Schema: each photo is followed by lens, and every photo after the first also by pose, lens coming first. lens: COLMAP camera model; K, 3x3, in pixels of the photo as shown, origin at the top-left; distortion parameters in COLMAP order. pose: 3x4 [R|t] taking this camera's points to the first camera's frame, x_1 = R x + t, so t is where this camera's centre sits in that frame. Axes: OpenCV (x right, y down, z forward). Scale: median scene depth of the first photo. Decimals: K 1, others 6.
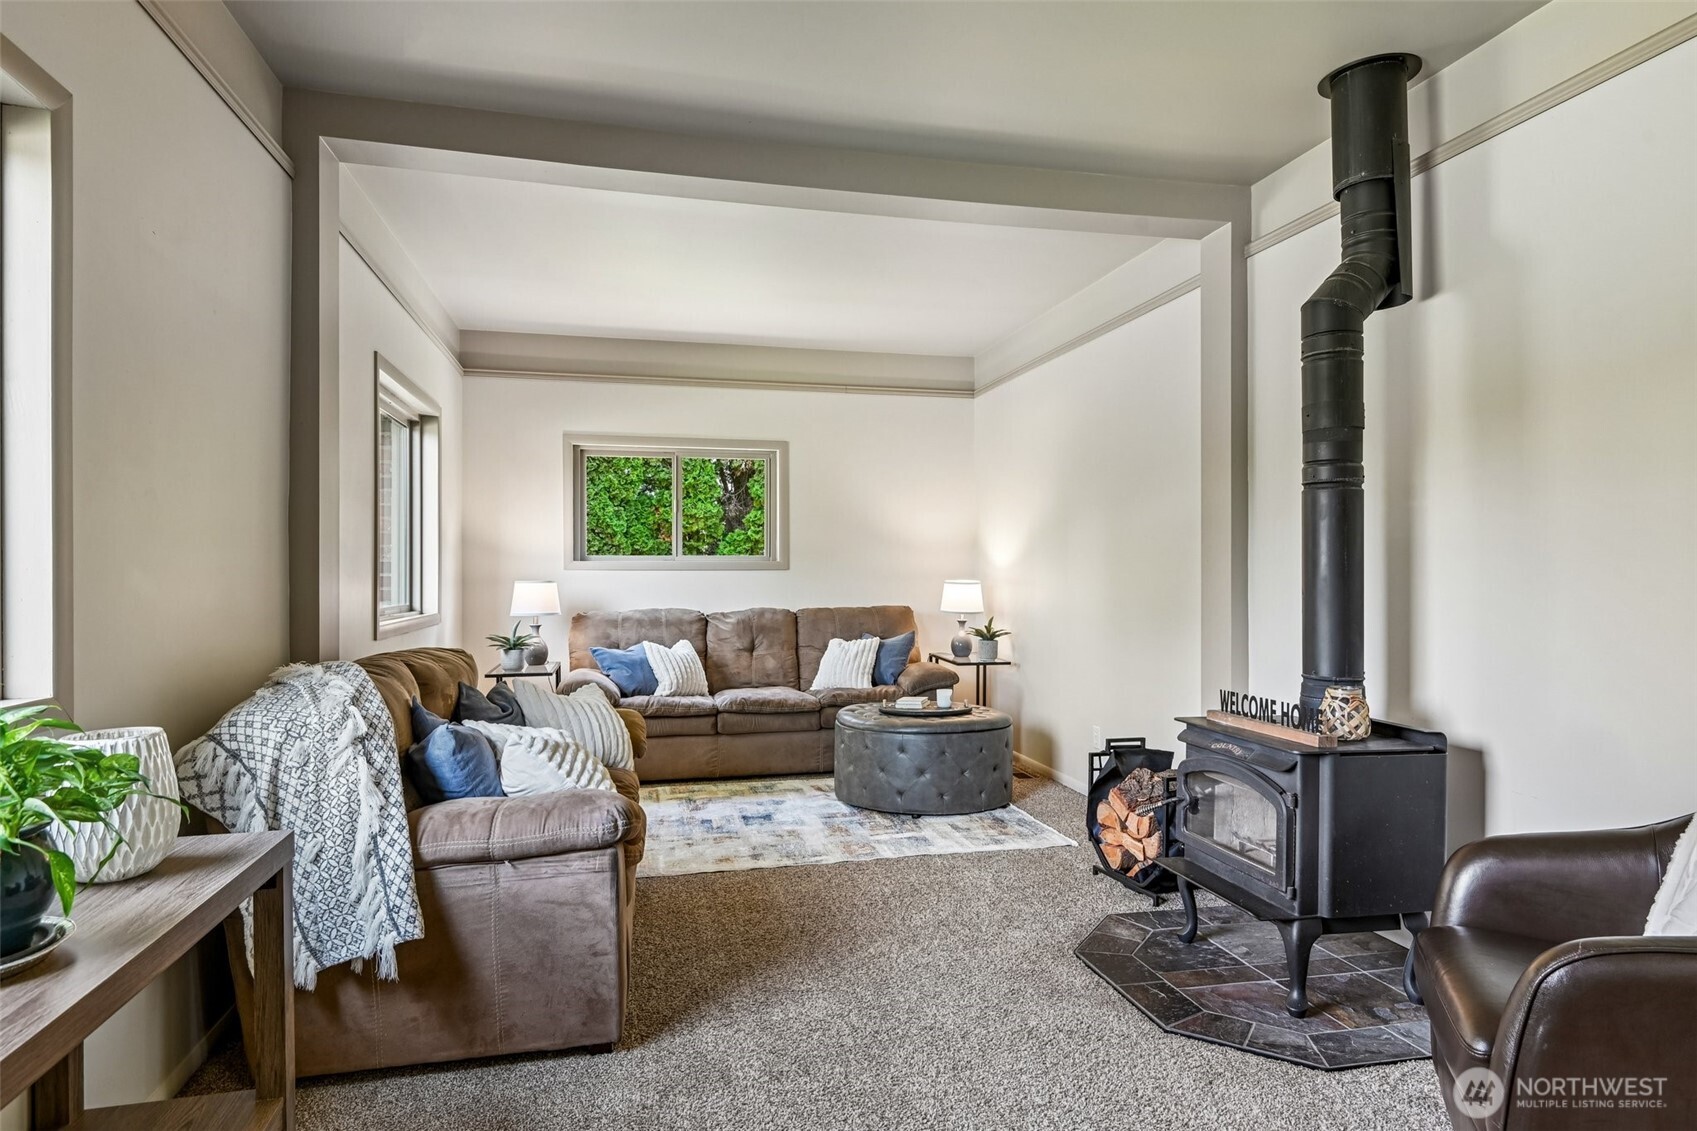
lens RADIAL K [[991.3, 0, 854.2], [0, 991.3, 576.8], [0, 0, 1]] dist [0.019695, -0.000751]
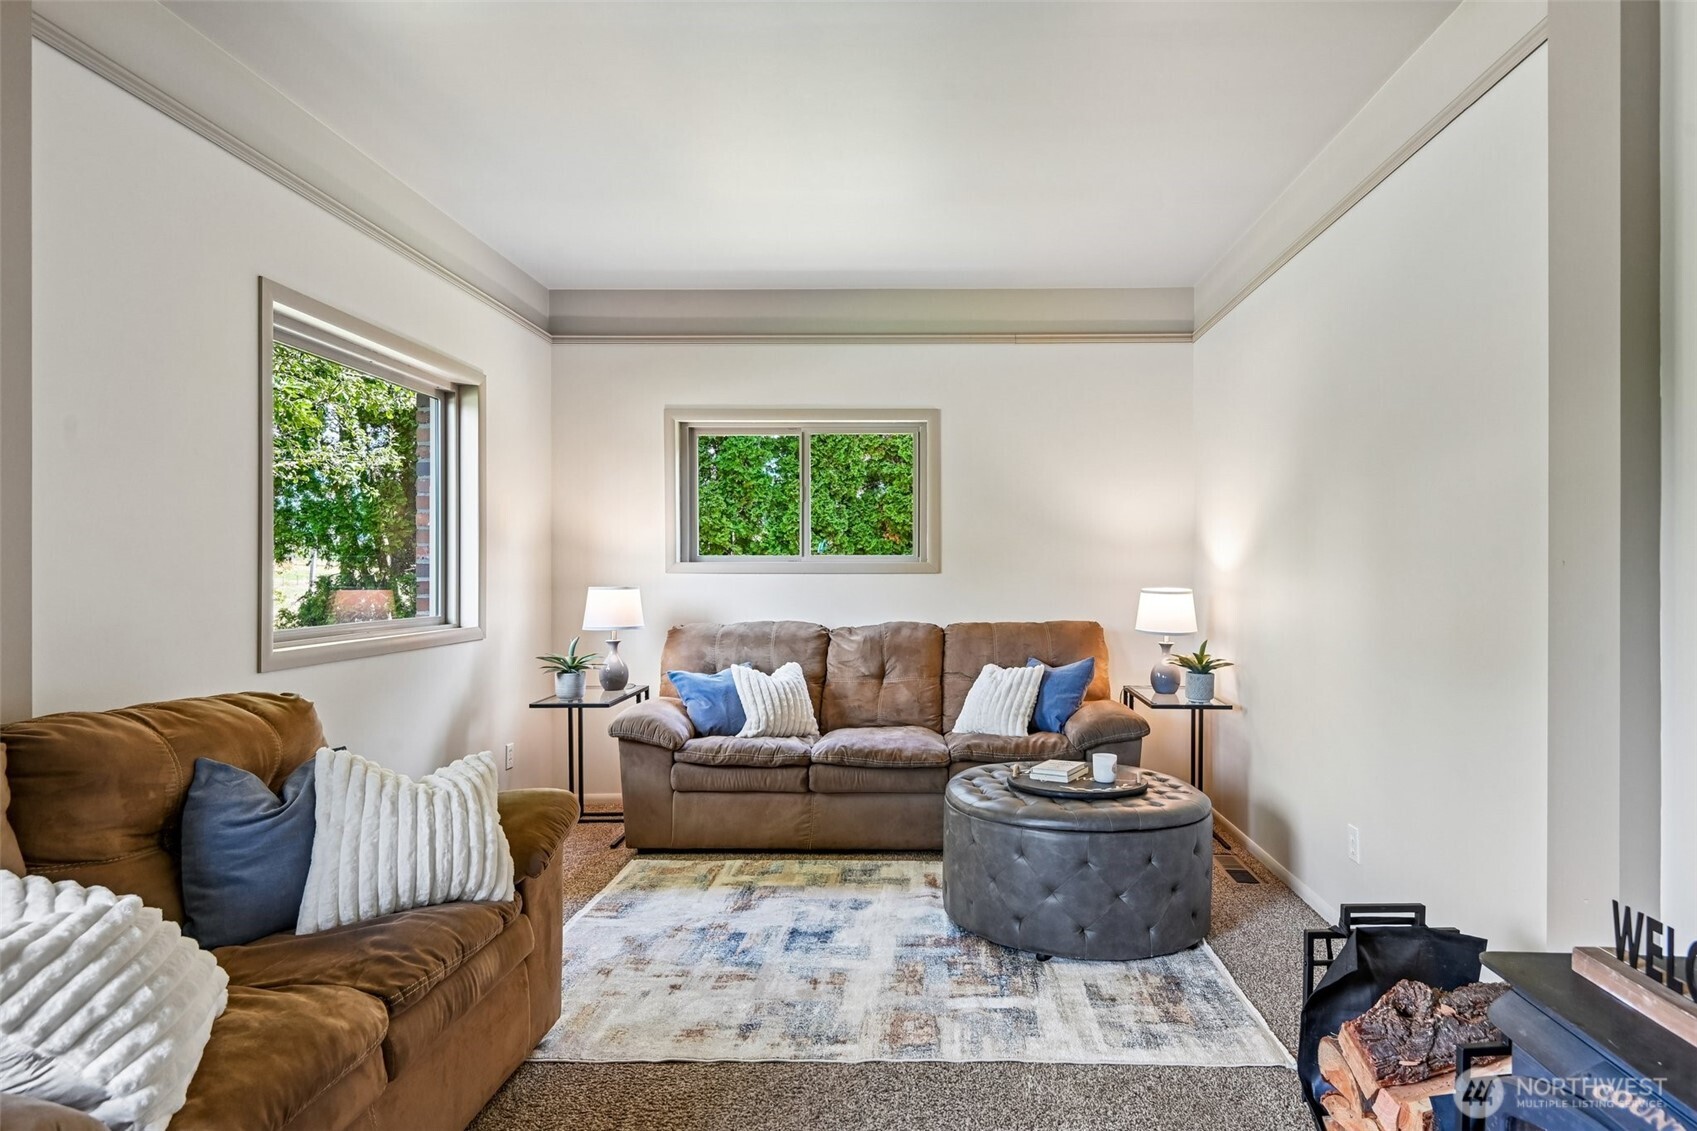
lens RADIAL K [[1028.0, 0, 849.3], [0, 1028.0, 580.3], [0, 0, 1]] dist [0.035839, -0.035766]
pose [[0.968973, 0.003551, -0.247140, 0.080056], [-0.002741, 0.999990, 0.003621, -0.005011], [0.247151, -0.002831, 0.968973, 0.239109]]
